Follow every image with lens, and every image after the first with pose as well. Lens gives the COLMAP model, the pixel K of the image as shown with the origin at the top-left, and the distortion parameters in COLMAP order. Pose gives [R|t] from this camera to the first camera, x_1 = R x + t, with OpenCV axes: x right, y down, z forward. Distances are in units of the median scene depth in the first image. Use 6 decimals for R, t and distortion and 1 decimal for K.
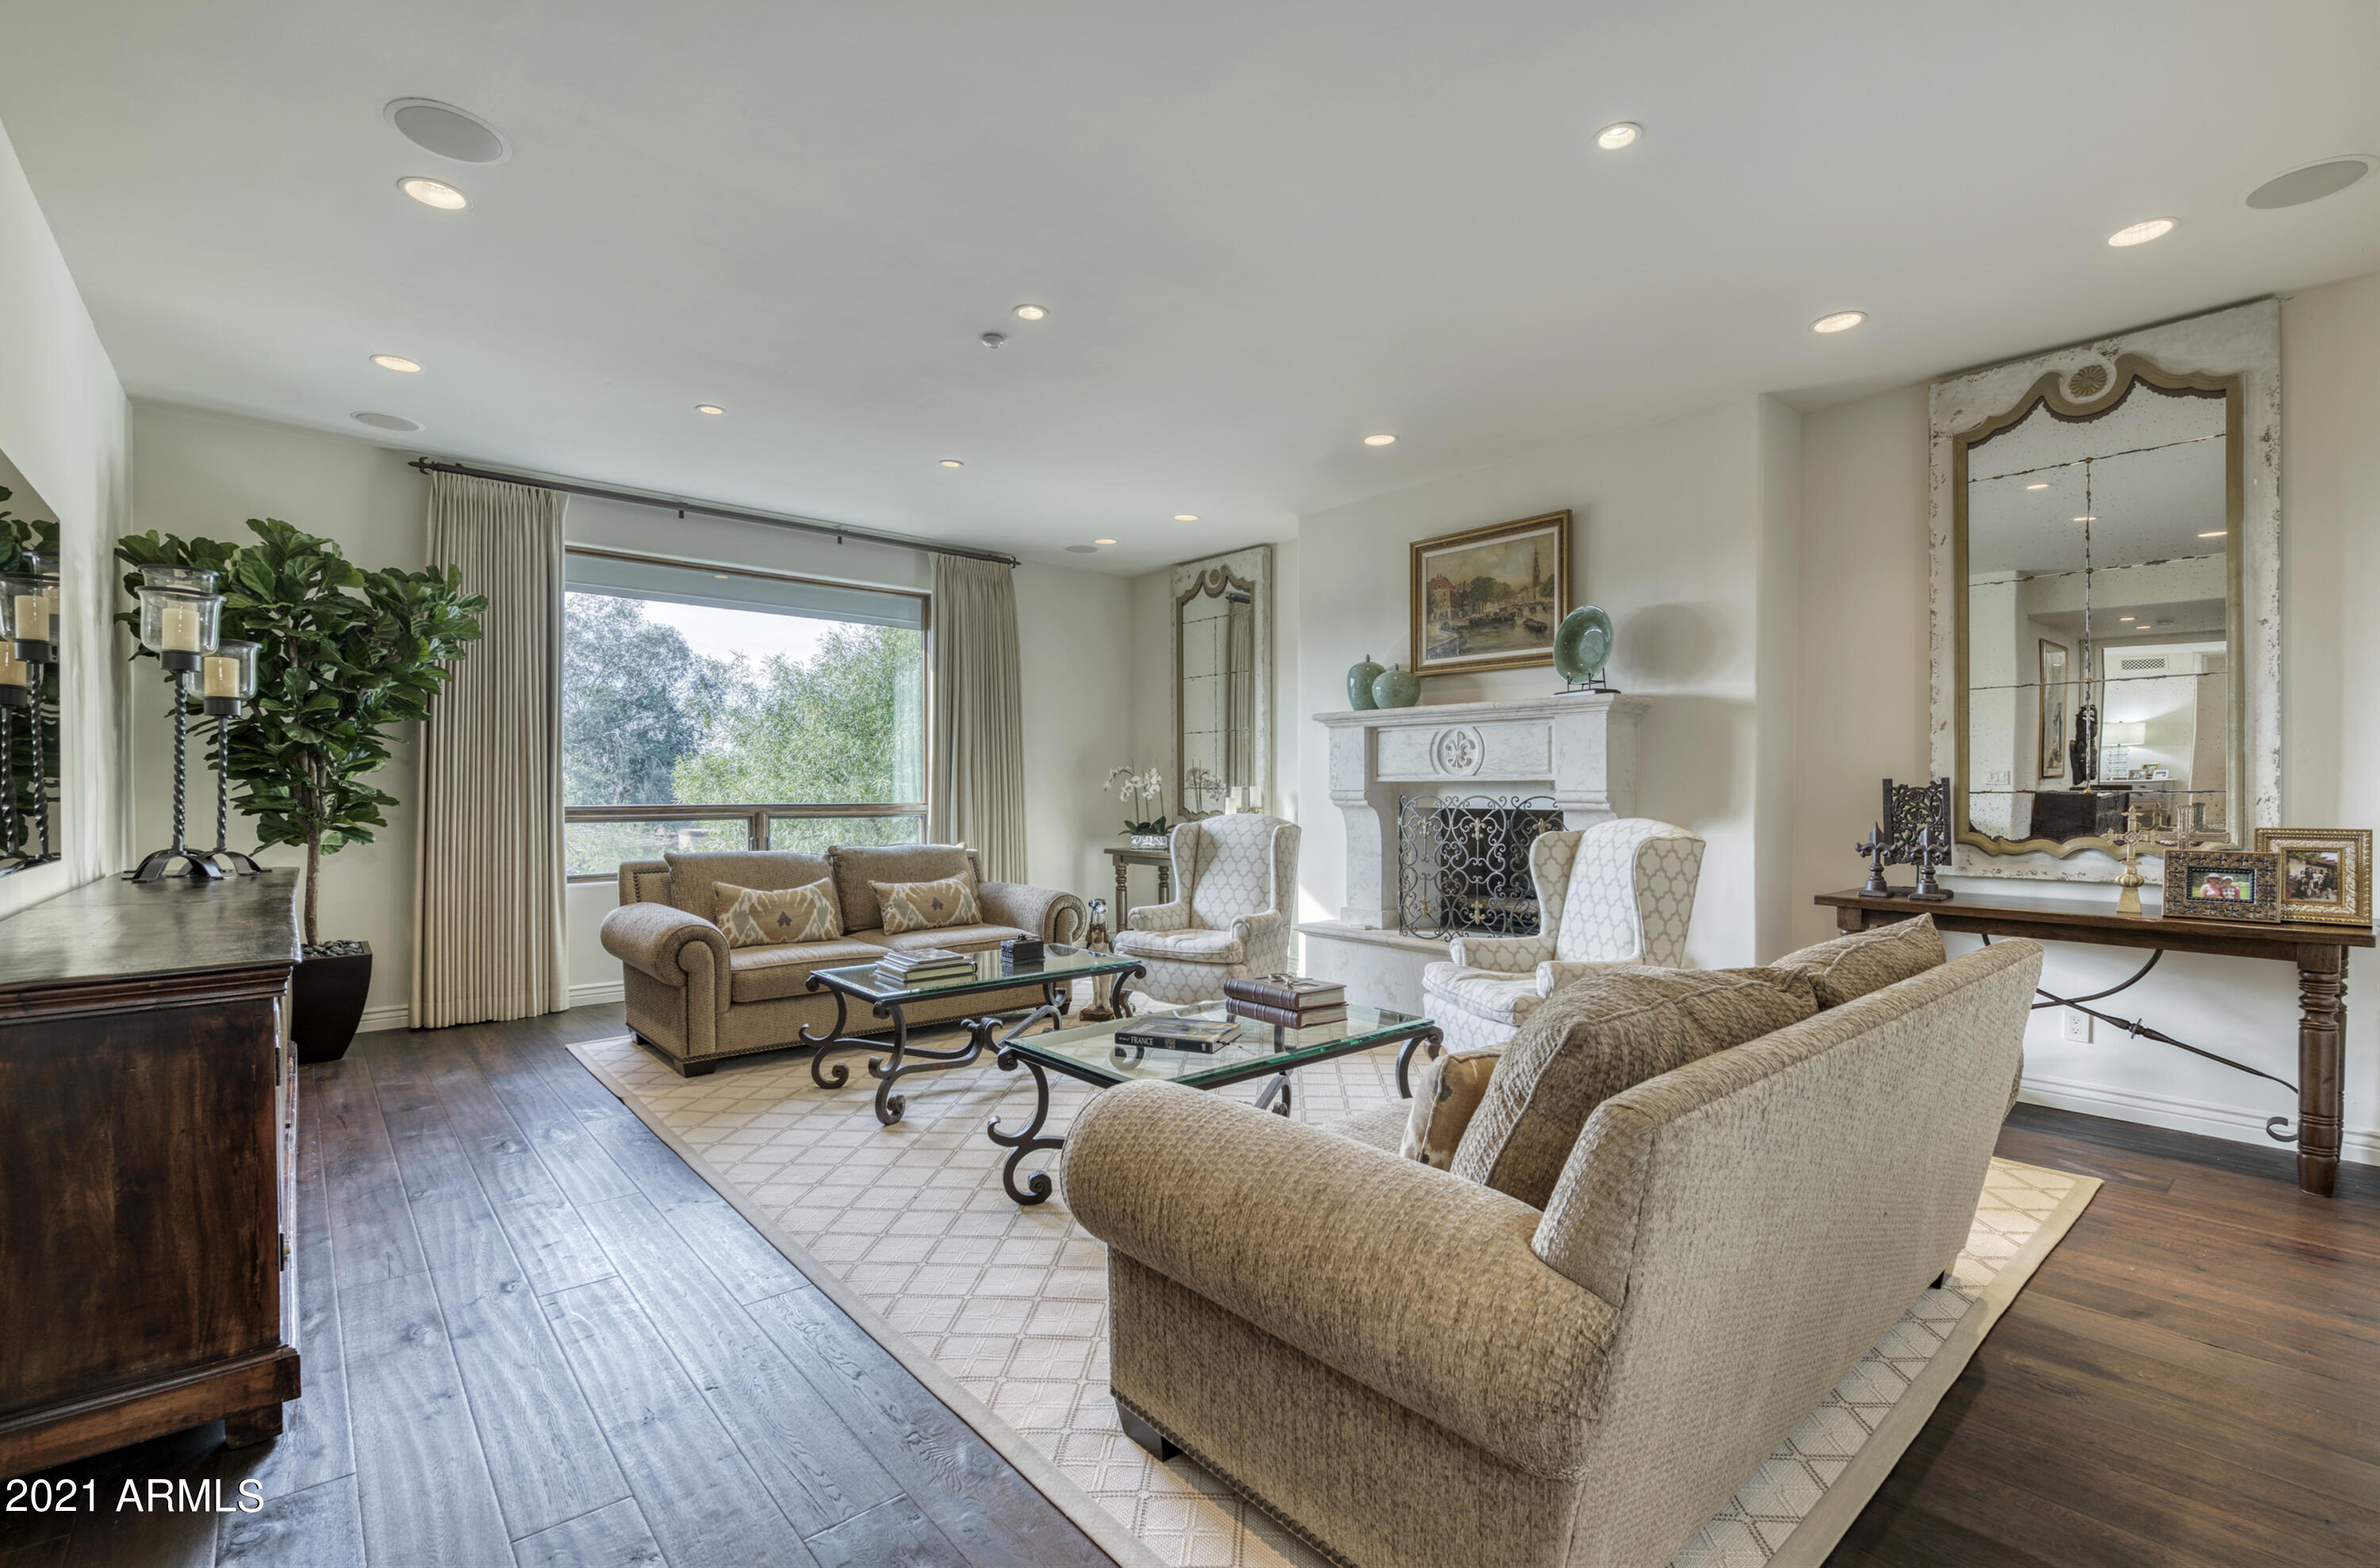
lens RADIAL K [[1048.6, 0, 1184.1], [0, 1048.6, 794.1], [0, 0, 1]] dist [-0.001036, -0.000120]
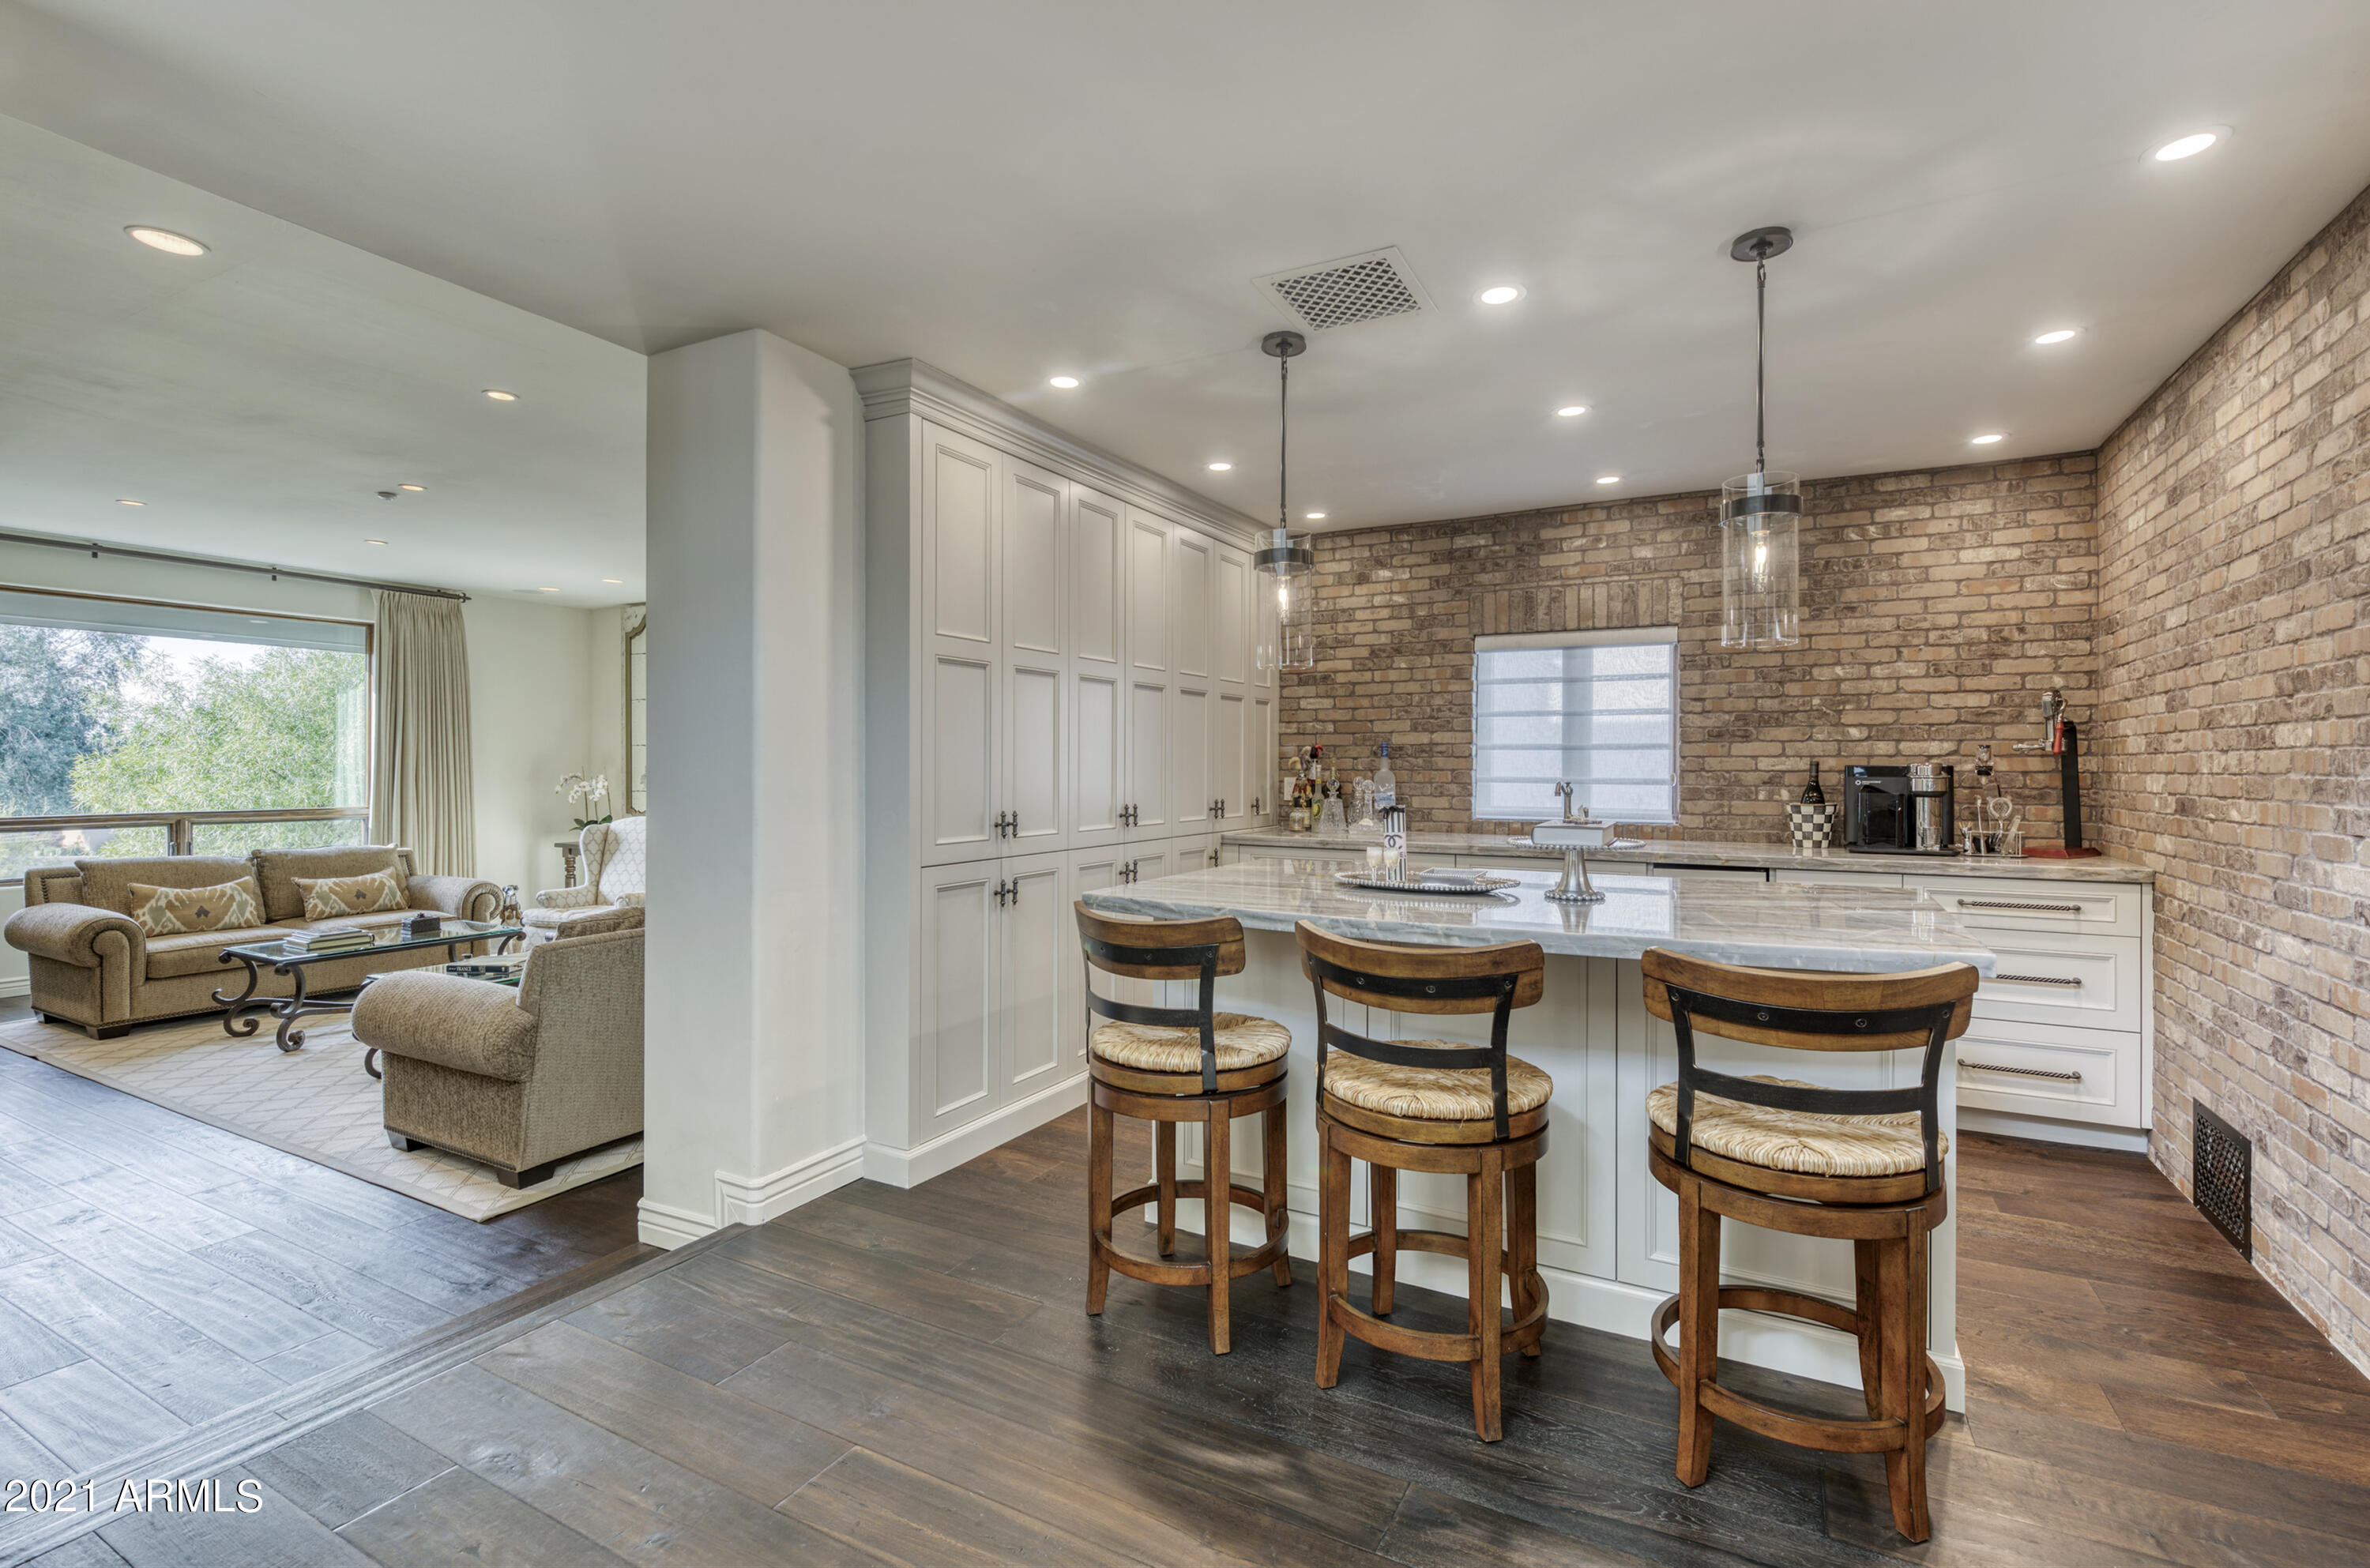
lens RADIAL K [[1070.6, 0, 1192.4], [0, 1070.6, 758.0], [0, 0, 1]] dist [-0.000130, -0.000578]
pose [[0.934429, 0.003348, 0.356134, 0.233468], [0.000624, 0.999939, -0.011038, -0.042052], [-0.356149, 0.010537, 0.934370, -0.535841]]
